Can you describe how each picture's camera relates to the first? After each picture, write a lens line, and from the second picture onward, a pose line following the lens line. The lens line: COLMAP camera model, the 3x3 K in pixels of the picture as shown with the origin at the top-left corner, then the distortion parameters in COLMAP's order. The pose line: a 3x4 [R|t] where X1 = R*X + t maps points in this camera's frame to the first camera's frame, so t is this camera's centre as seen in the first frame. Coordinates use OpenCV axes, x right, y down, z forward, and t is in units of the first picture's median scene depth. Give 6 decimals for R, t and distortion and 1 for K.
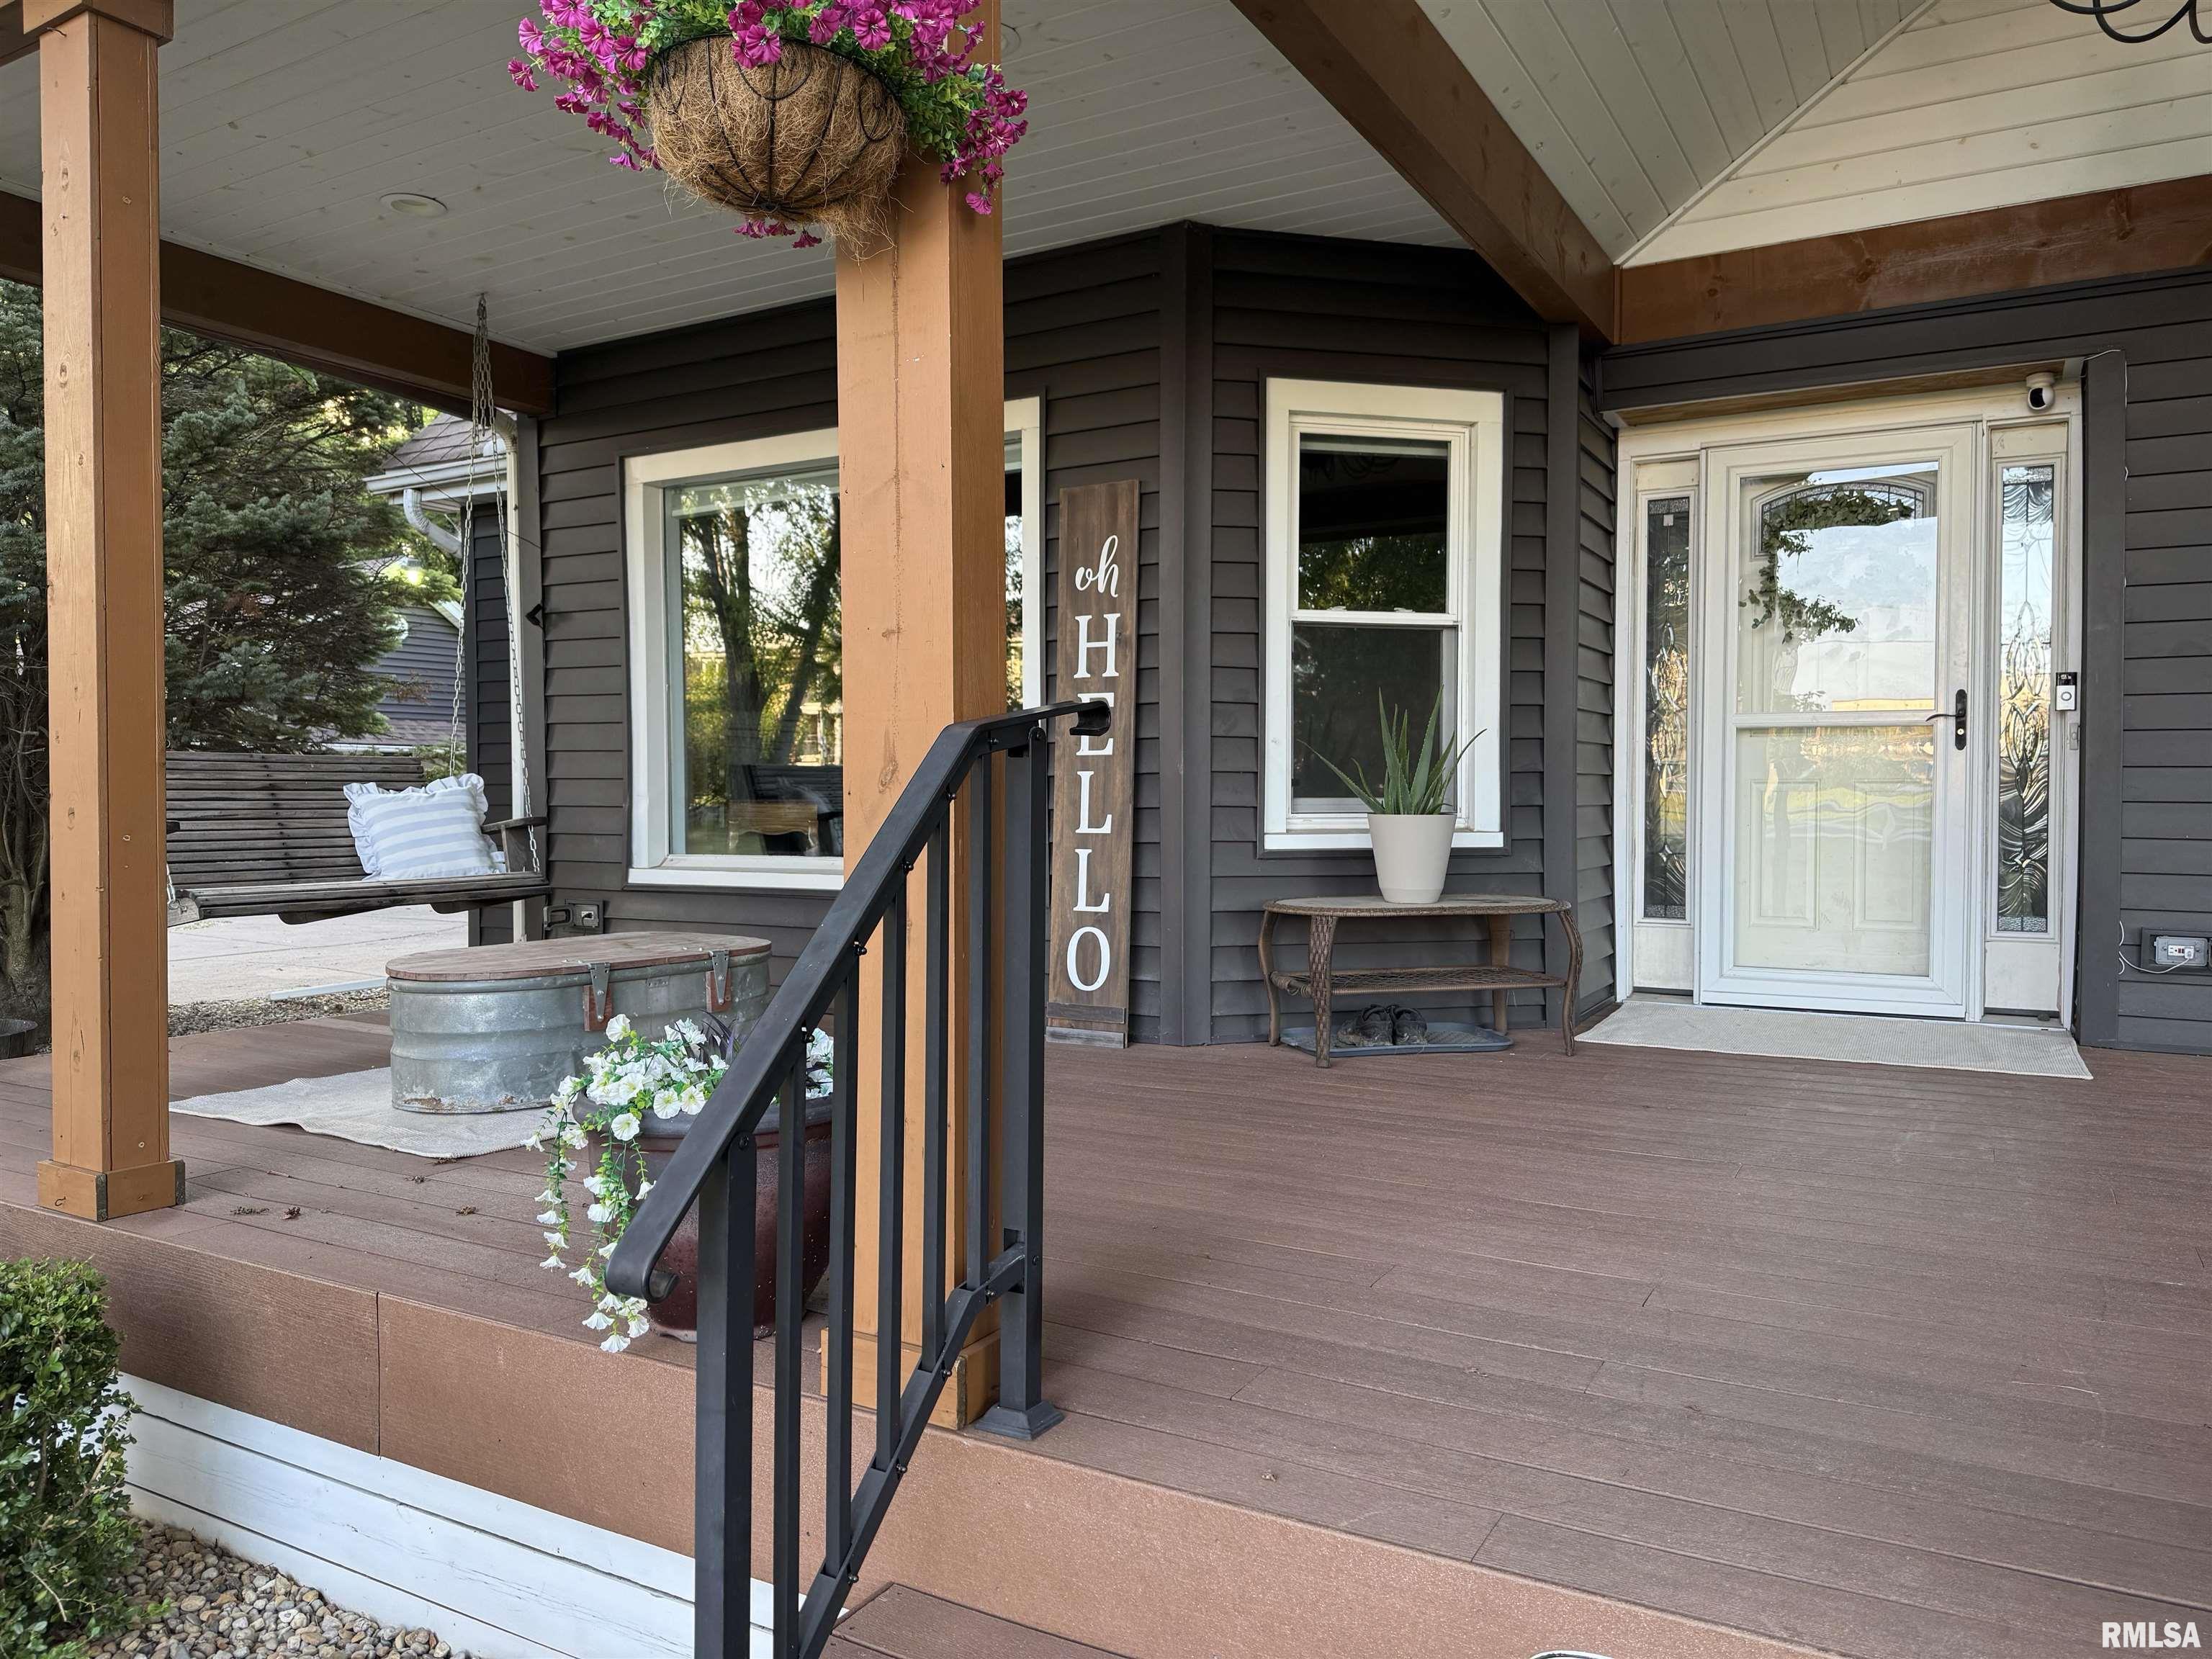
lens RADIAL K [[1560.1, 0, 1106.0], [0, 1560.1, 829.5], [0, 0, 1]] dist [0.171537, -0.284962]
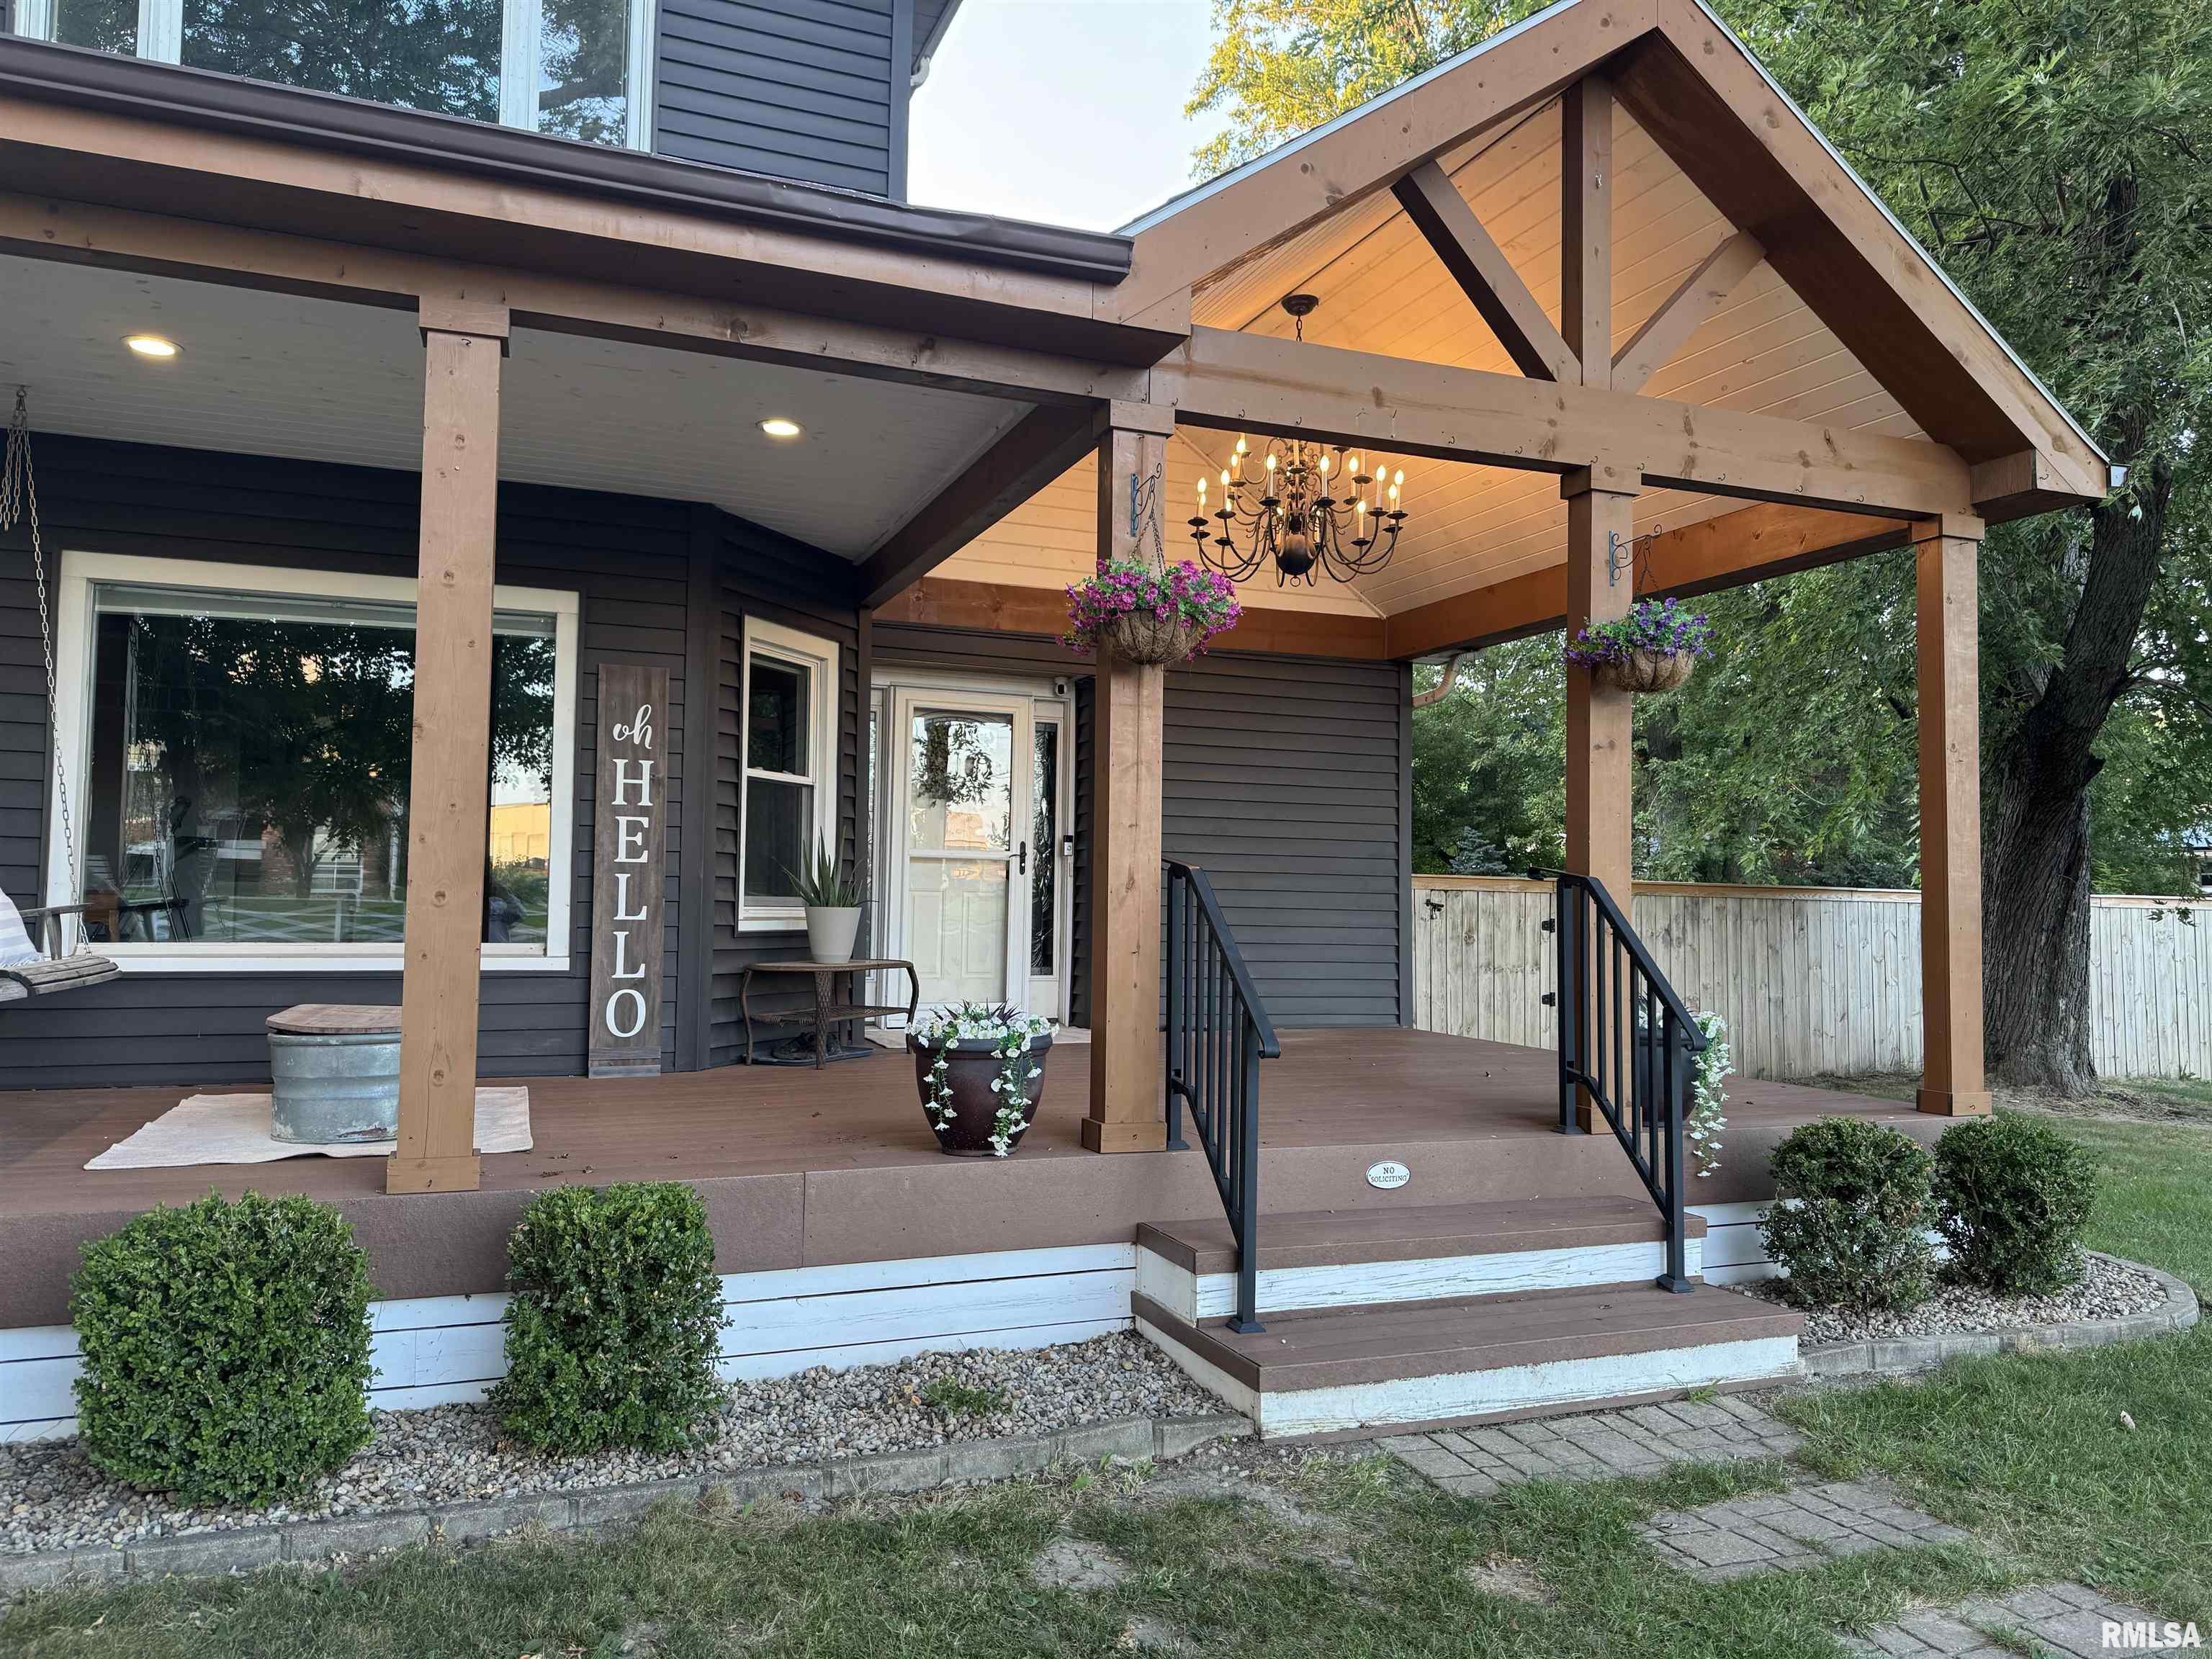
lens RADIAL K [[1560.1, 0, 1106.0], [0, 1560.1, 829.5], [0, 0, 1]] dist [0.171537, -0.284962]
pose [[0.623160, 0.049358, 0.780535, -0.824193], [0.001347, 0.997937, -0.064181, 0.012820], [-0.782093, 0.041046, 0.621808, -0.180309]]
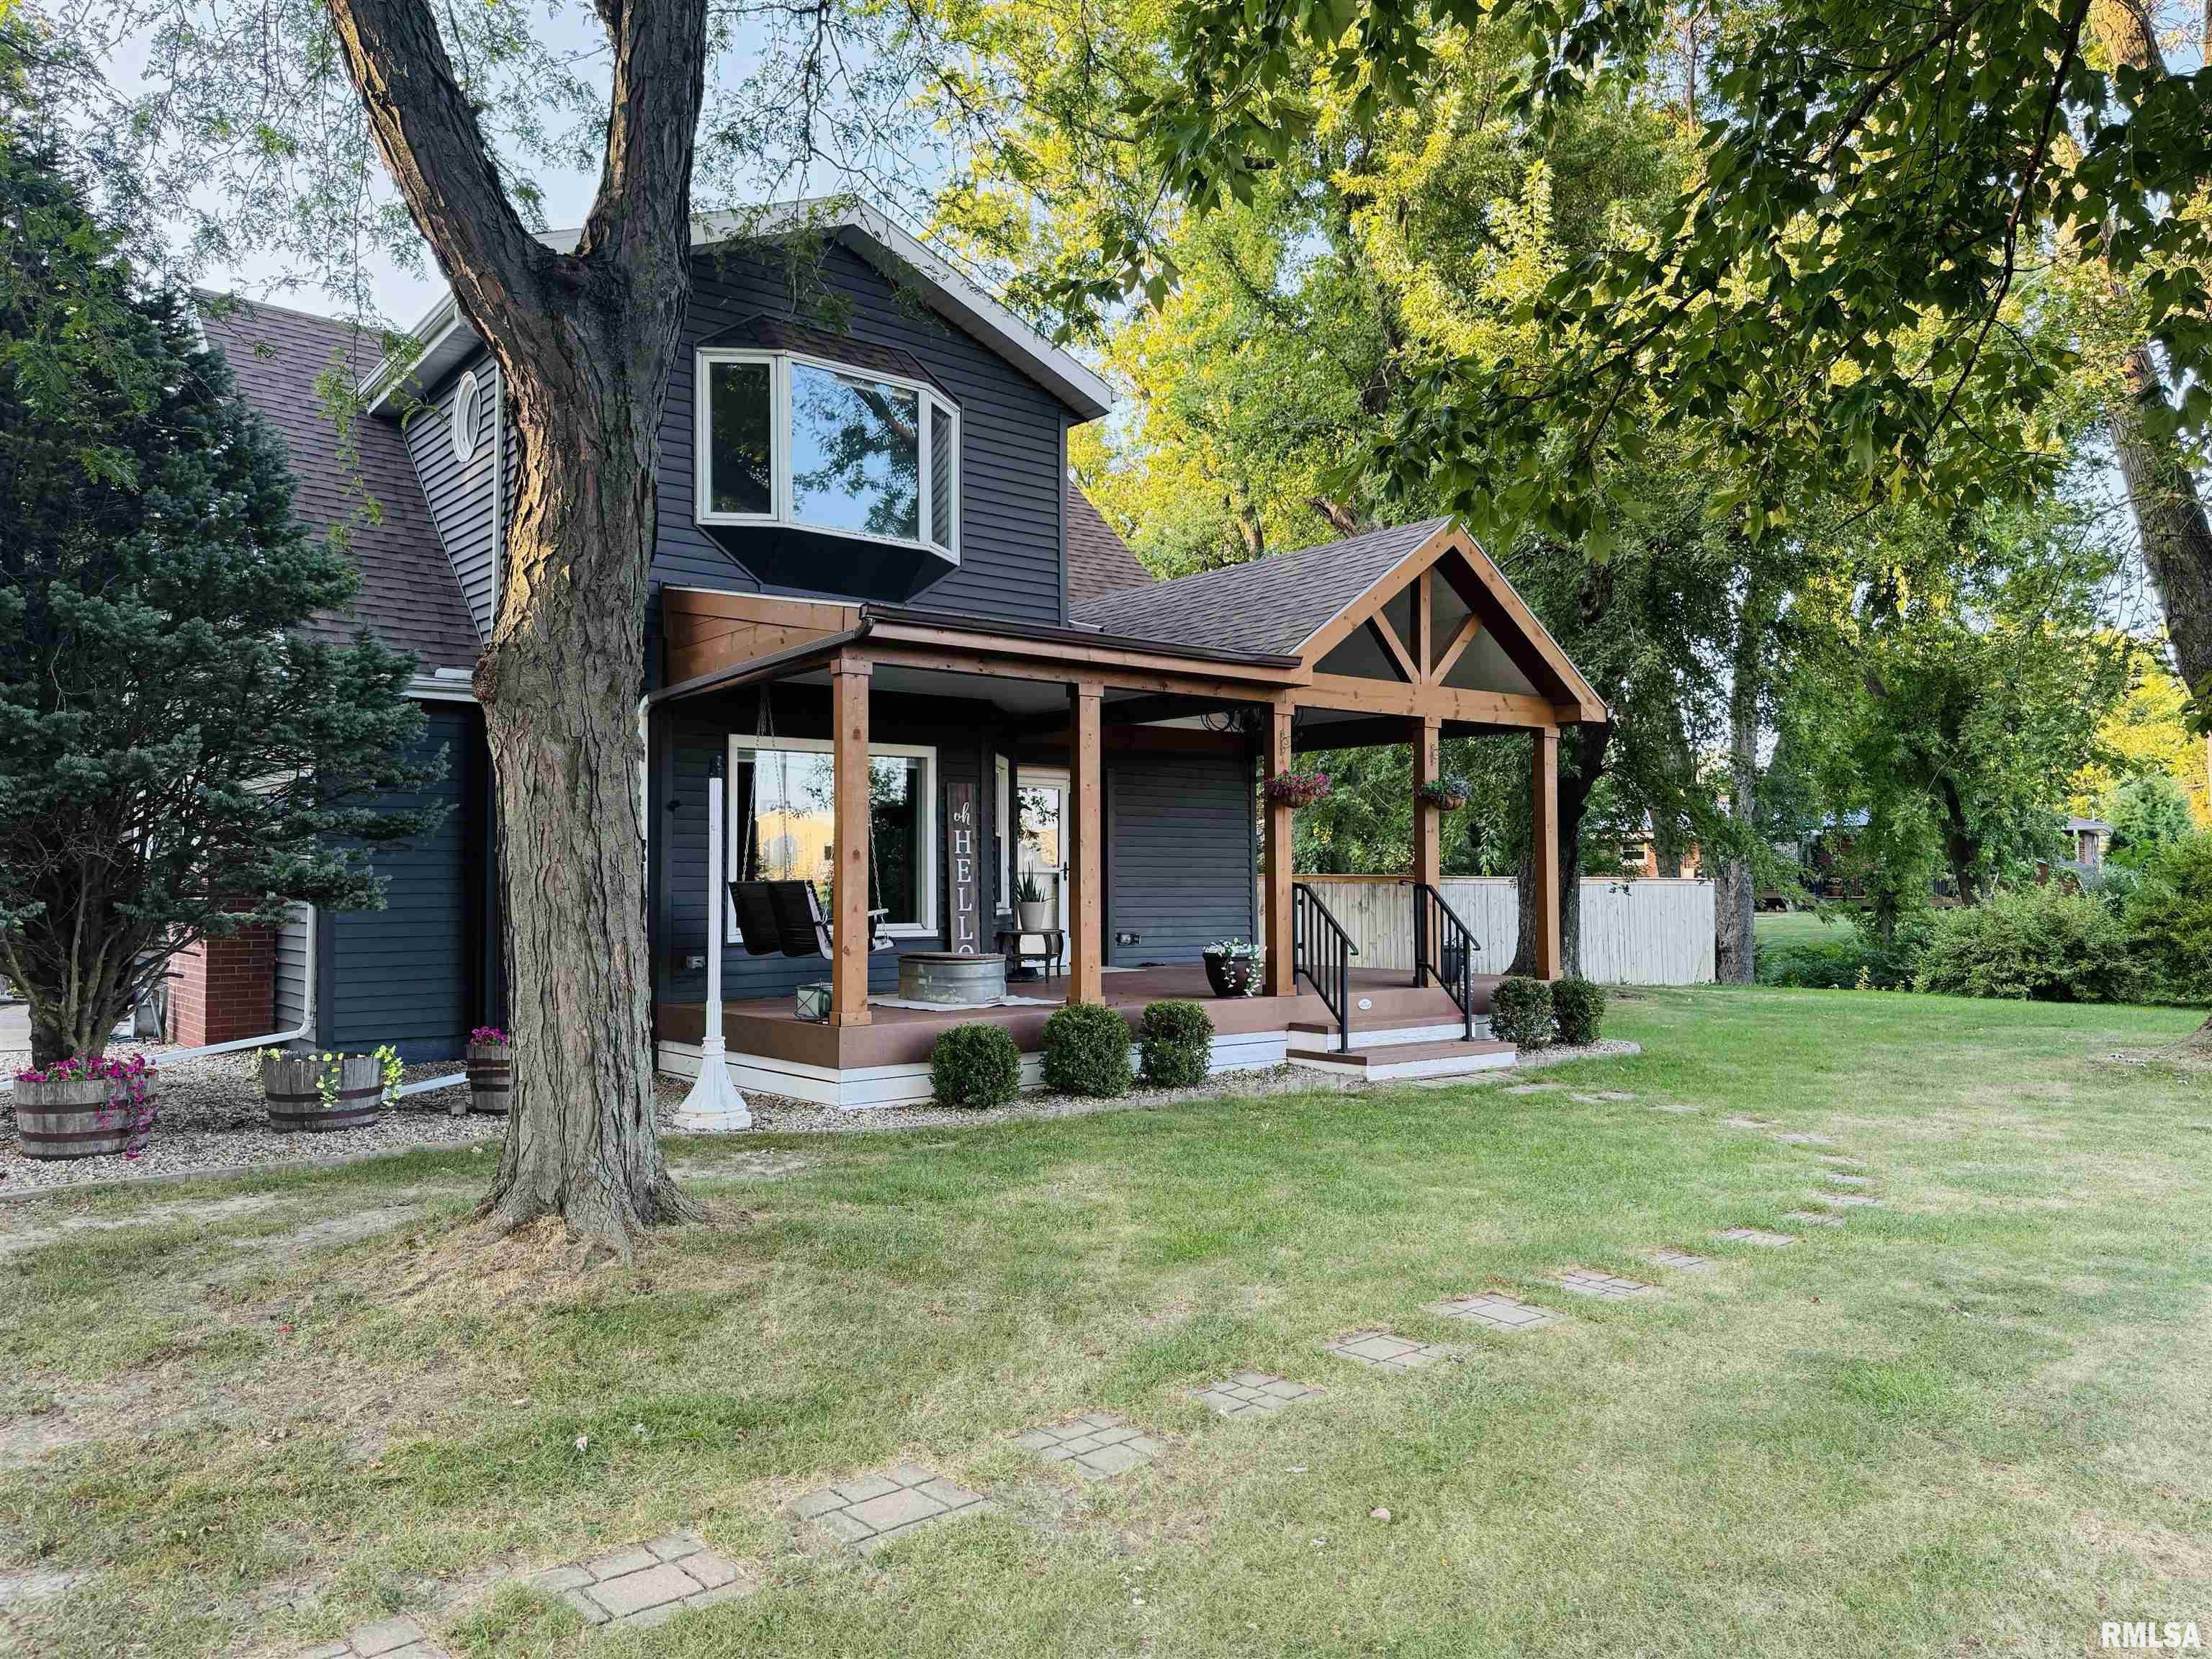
lens RADIAL K [[1560.1, 0, 1106.0], [0, 1560.1, 829.5], [0, 0, 1]] dist [0.171537, -0.284962]
pose [[0.366976, 0.032635, 0.929658, -2.456639], [0.025185, 0.998670, -0.044999, -0.009774], [-0.929890, 0.039927, 0.365665, -0.233648]]
